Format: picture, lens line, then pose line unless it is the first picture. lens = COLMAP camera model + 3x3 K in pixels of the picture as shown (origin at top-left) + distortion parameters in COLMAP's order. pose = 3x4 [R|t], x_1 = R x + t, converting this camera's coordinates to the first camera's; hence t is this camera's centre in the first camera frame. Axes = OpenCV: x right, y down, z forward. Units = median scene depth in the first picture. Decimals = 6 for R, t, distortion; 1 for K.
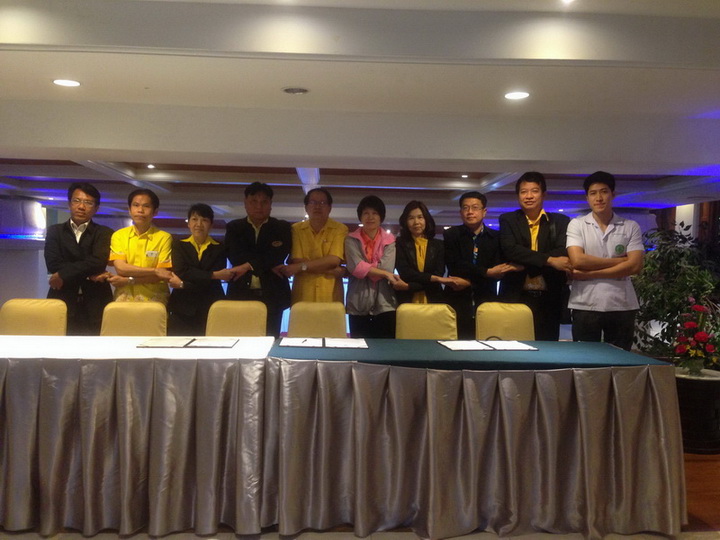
lens RADIAL K [[679.4, 0, 362.9], [0, 679.4, 269.9], [0, 0, 1]] dist [0.058884, 0.000000]
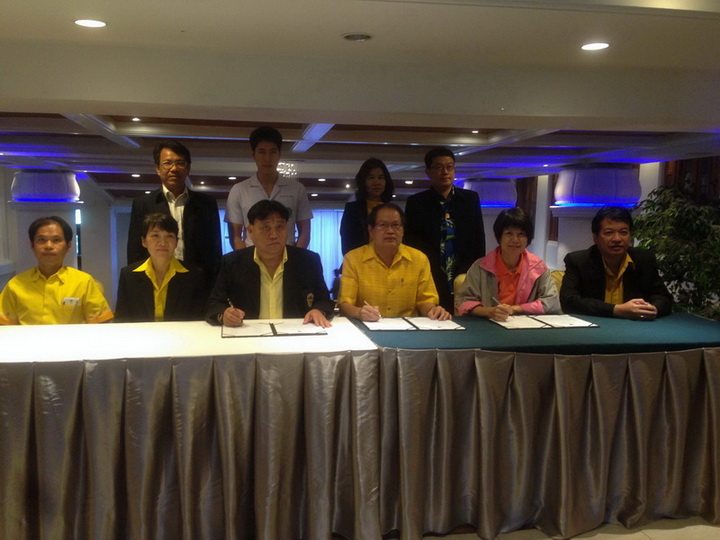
lens RADIAL K [[679.4, 0, 353.9], [0, 679.4, 271.1], [0, 0, 1]] dist [0.058884, 0.000000]
pose [[0.992125, -0.021391, 0.123414, -0.261952], [0.011925, 0.996965, 0.076929, -0.036603], [-0.124685, -0.074851, 0.989369, 0.128187]]
